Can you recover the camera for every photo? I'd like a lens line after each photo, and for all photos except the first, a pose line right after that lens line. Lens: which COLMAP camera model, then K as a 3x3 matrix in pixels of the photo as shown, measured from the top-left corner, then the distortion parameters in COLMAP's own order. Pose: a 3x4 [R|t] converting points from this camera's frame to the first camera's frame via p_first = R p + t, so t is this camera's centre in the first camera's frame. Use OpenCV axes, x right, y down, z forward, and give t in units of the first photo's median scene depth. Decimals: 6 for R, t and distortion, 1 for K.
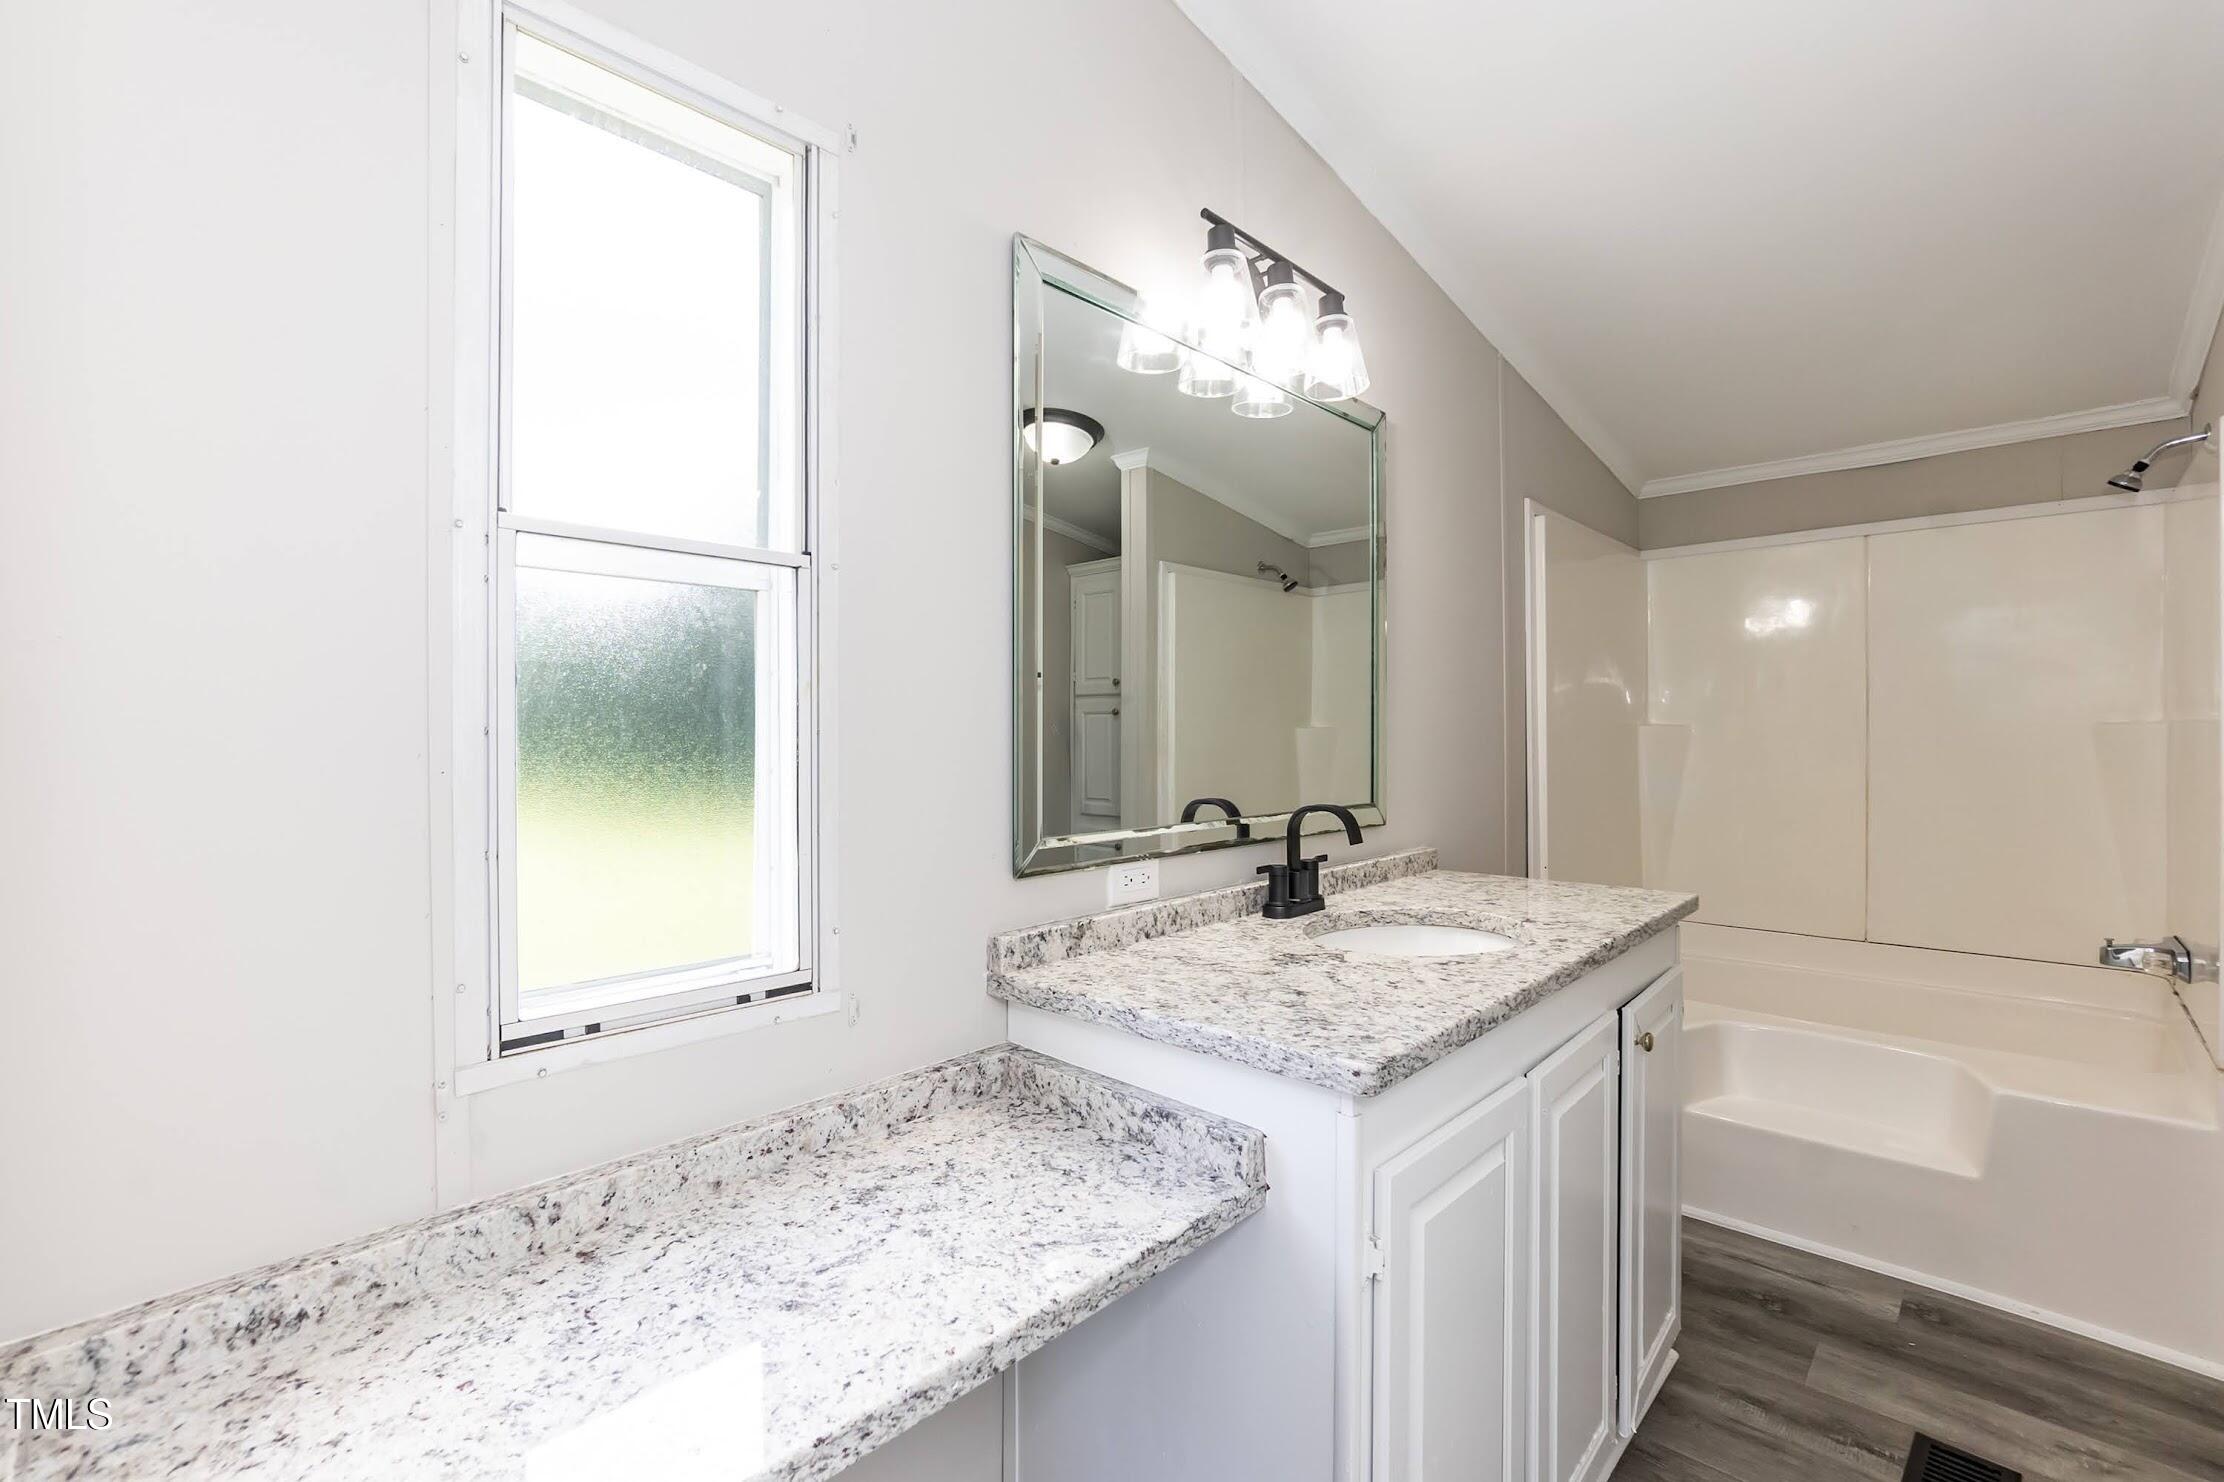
lens RADIAL K [[993.2, 0, 1112.0], [0, 993.2, 741.0], [0, 0, 1]] dist [-0.001924, -0.000127]
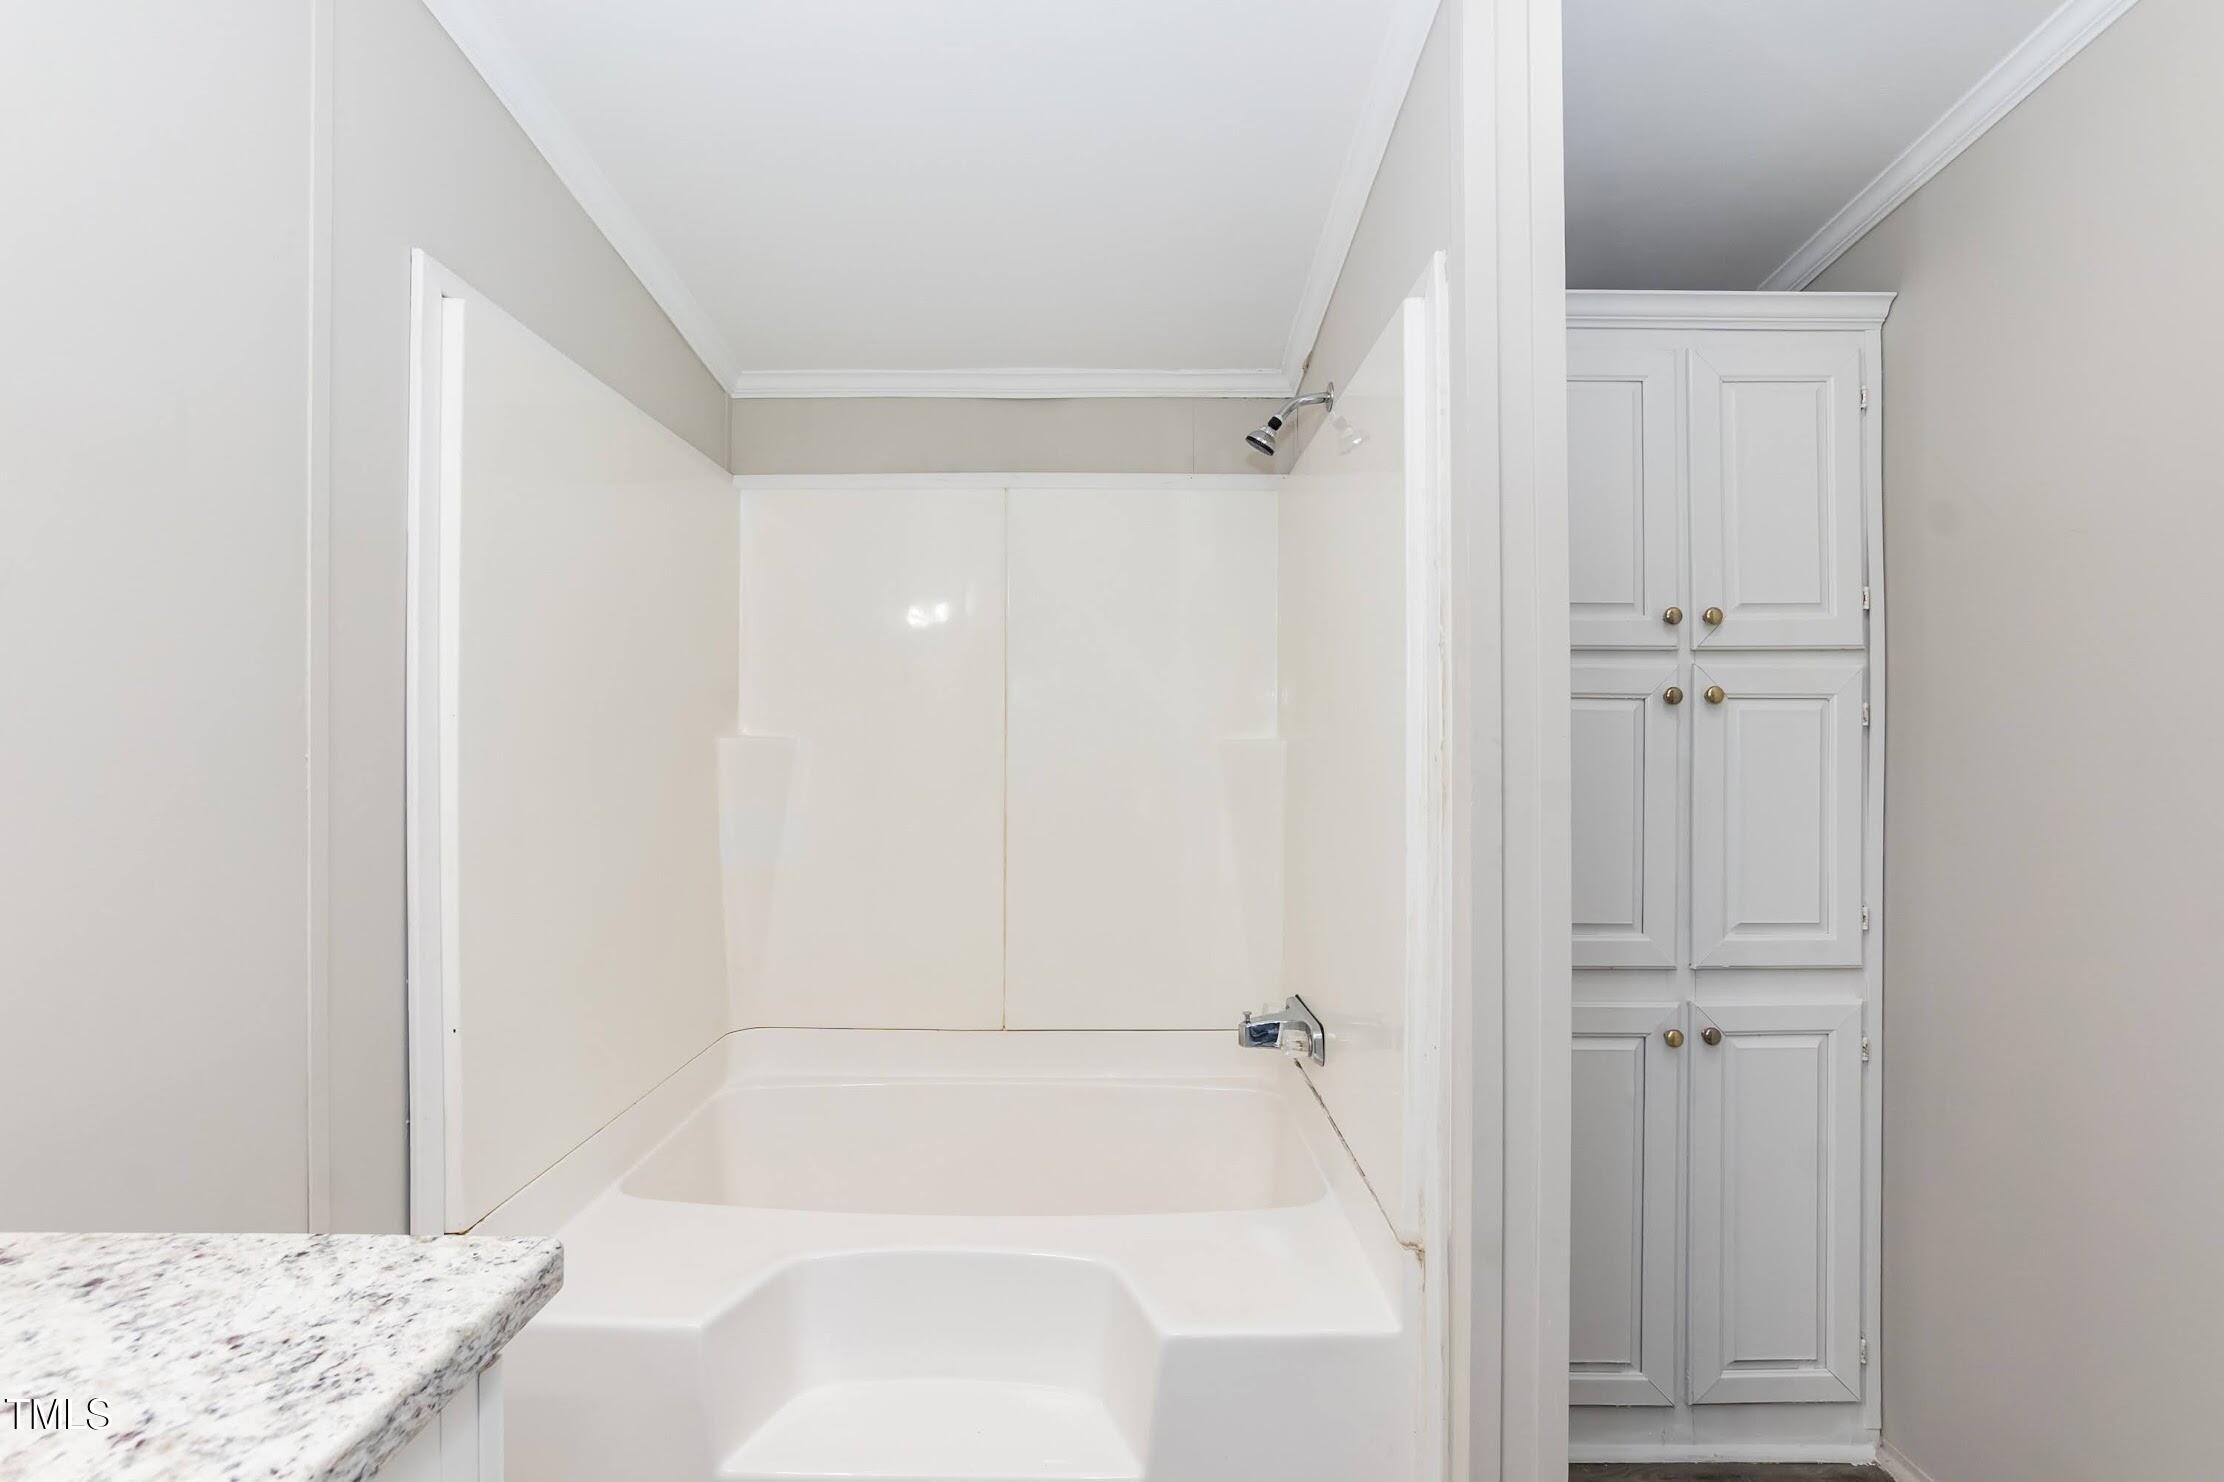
lens RADIAL K [[981.6, 0, 1112.0], [0, 981.6, 741.0], [0, 0, 1]] dist [-0.034608, 0.011874]
pose [[0.733824, 0.009286, 0.679276, 0.382694], [-0.001253, 0.999923, -0.012316, -0.007060], [-0.679338, 0.008186, 0.733780, 0.483949]]
